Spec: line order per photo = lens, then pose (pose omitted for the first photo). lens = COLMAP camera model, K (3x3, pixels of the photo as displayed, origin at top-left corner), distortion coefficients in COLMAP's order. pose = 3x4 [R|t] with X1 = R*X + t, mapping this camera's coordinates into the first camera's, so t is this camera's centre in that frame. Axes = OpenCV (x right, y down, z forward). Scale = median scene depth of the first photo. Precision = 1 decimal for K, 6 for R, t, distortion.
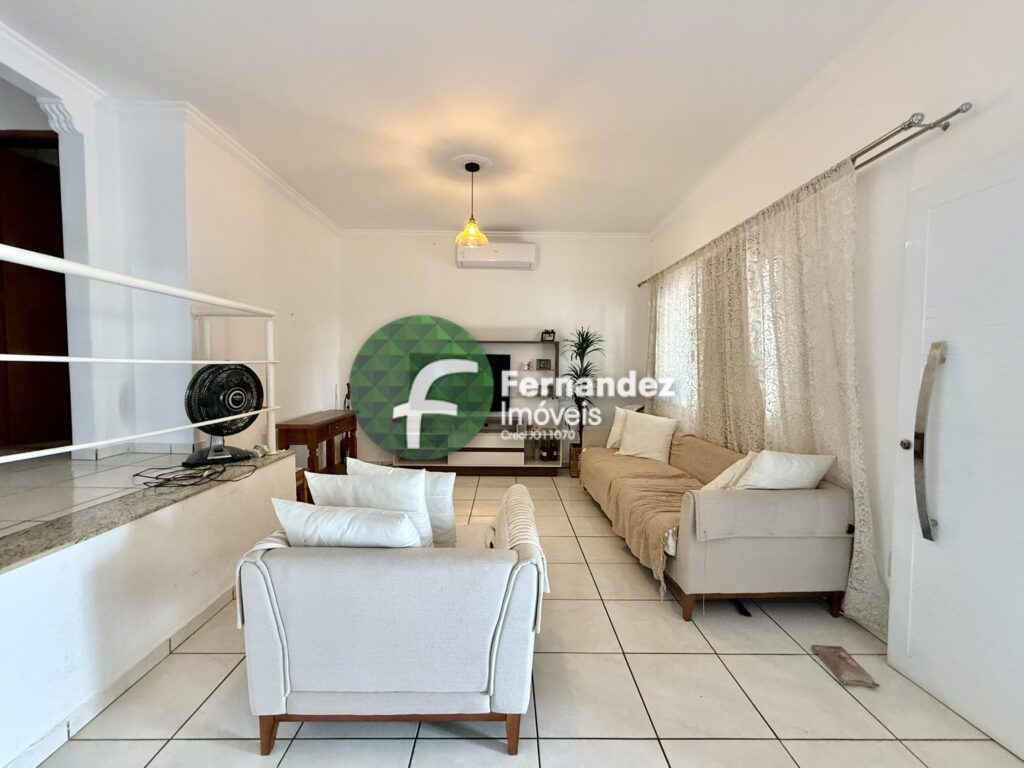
lens RADIAL K [[405.7, 0, 508.0], [0, 405.7, 381.9], [0, 0, 1]] dist [0.001764, -0.000177]
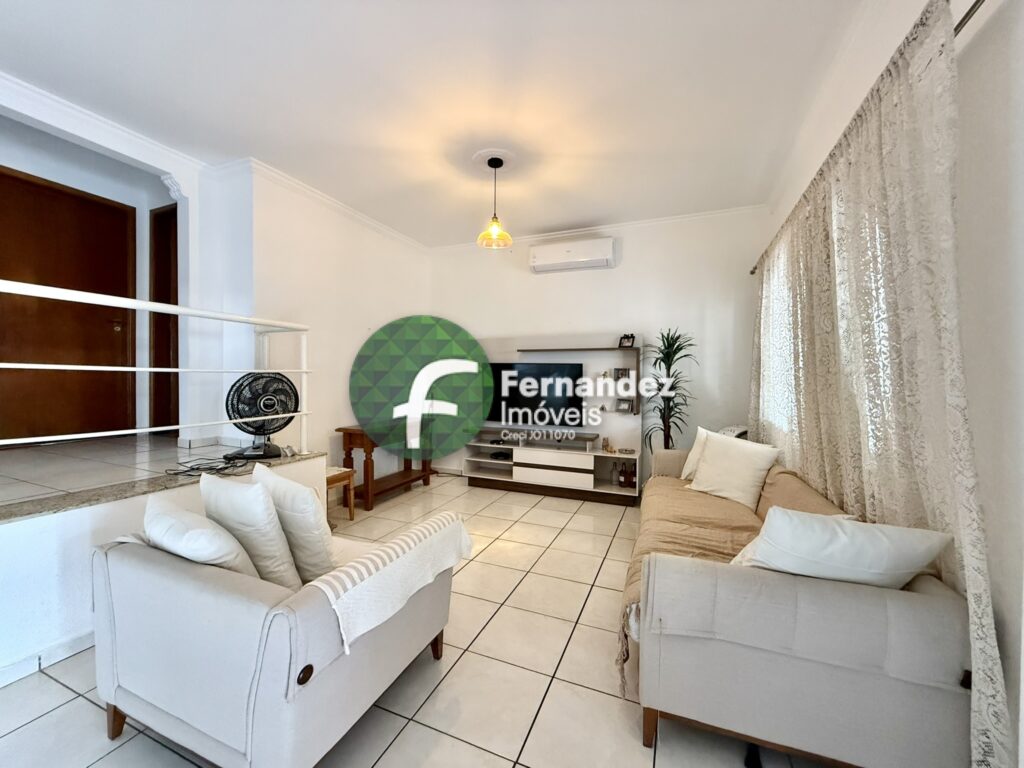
lens RADIAL K [[405.7, 0, 510.6], [0, 405.7, 381.6], [0, 0, 1]] dist [0.001764, -0.000177]
pose [[0.918404, 0.004960, -0.395612, 0.311020], [-0.017233, 0.999474, -0.027476, 0.000628], [0.395268, 0.032052, 0.918007, 0.166272]]
